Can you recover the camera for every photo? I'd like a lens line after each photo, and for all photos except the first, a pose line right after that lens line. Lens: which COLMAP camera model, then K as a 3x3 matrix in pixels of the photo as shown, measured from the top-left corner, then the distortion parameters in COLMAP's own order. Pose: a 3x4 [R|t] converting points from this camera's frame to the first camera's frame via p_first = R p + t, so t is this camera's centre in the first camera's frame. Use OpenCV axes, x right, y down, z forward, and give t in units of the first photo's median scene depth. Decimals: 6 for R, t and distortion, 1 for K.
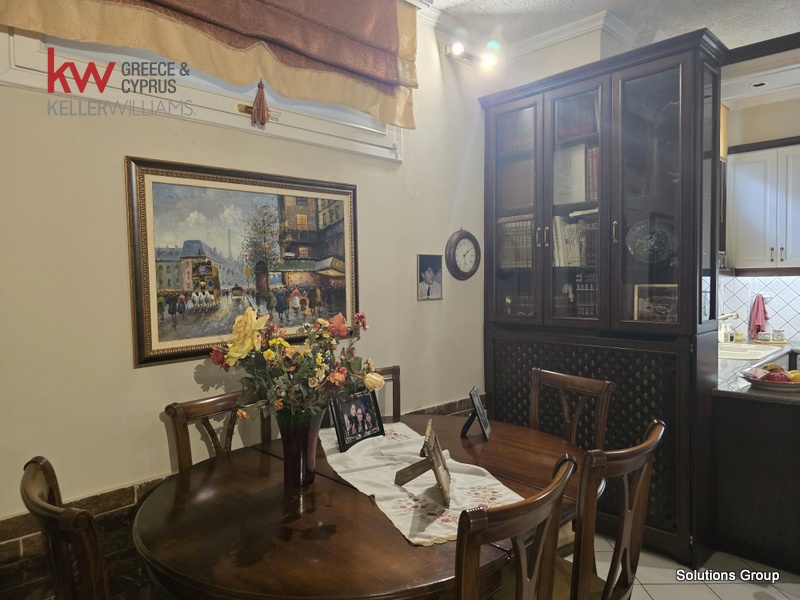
lens RADIAL K [[539.7, 0, 402.2], [0, 539.7, 293.1], [0, 0, 1]] dist [0.066377, -0.059868]
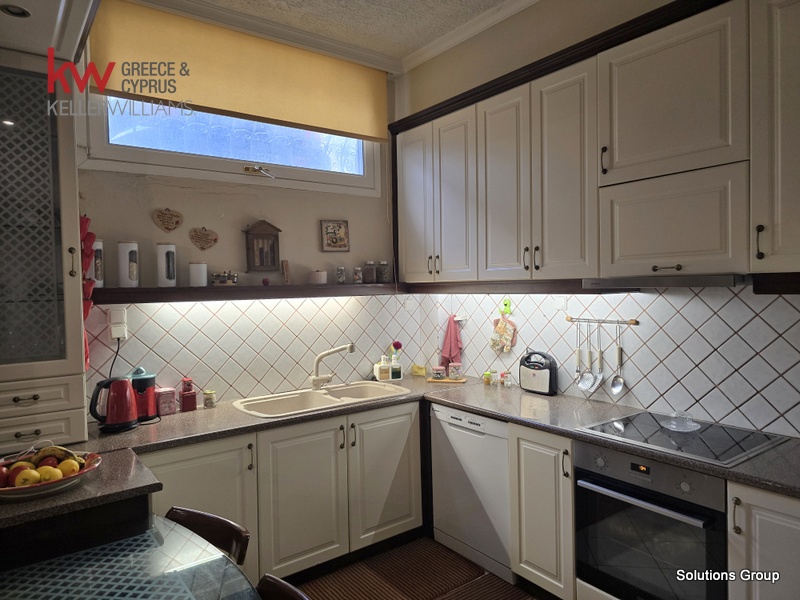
lens RADIAL K [[539.7, 0, 406.4], [0, 539.7, 295.5], [0, 0, 1]] dist [0.066377, -0.059868]
pose [[0.989025, -0.008733, -0.147493, 1.392892], [0.008318, 0.999960, -0.003430, -0.048147], [0.147517, 0.002165, 0.989057, 0.500598]]
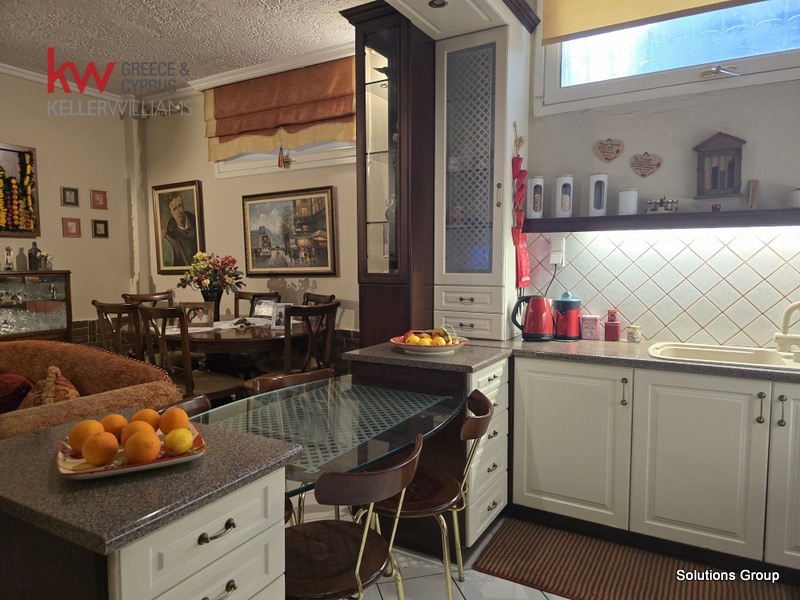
lens RADIAL K [[539.7, 0, 406.5], [0, 539.7, 305.0], [0, 0, 1]] dist [0.066377, -0.059868]
pose [[0.260188, 0.084563, -0.961848, 1.757199], [-0.029233, 0.996391, 0.079692, 0.031678], [0.965115, 0.007383, 0.261721, 0.849357]]
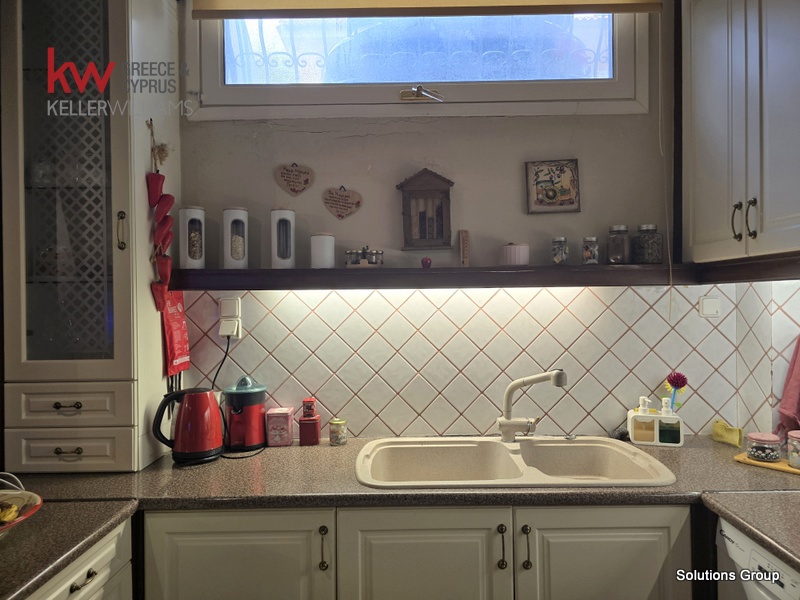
lens RADIAL K [[539.7, 0, 407.9], [0, 539.7, 297.4], [0, 0, 1]] dist [0.066377, -0.059868]
pose [[0.696804, -0.001445, -0.717260, 1.451009], [-0.013113, 0.999805, -0.014753, -0.022409], [0.717141, 0.019686, 0.696650, 1.107752]]
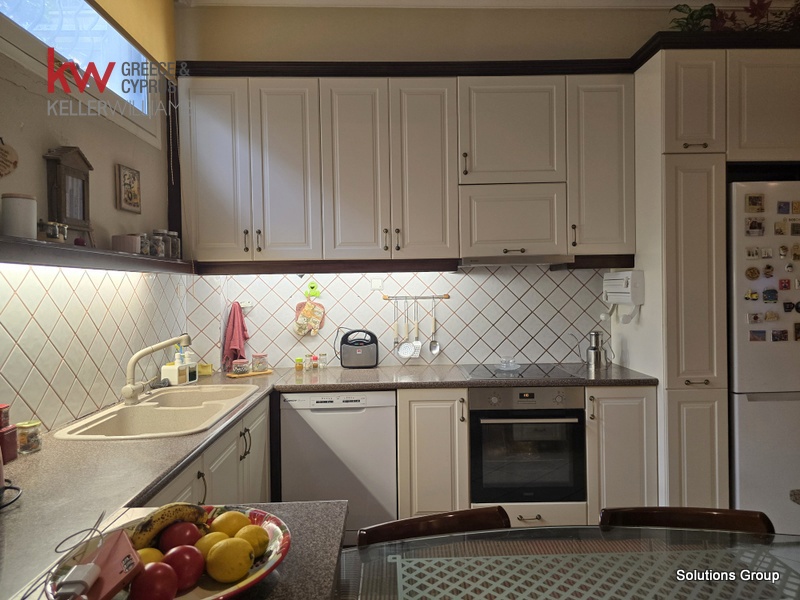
lens RADIAL K [[539.7, 0, 405.3], [0, 539.7, 297.5], [0, 0, 1]] dist [0.066377, -0.059868]
pose [[0.687524, -0.016573, 0.725972, 0.623918], [0.030372, 0.999521, -0.005946, 0.012494], [-0.725526, 0.026138, 0.687698, 0.788078]]
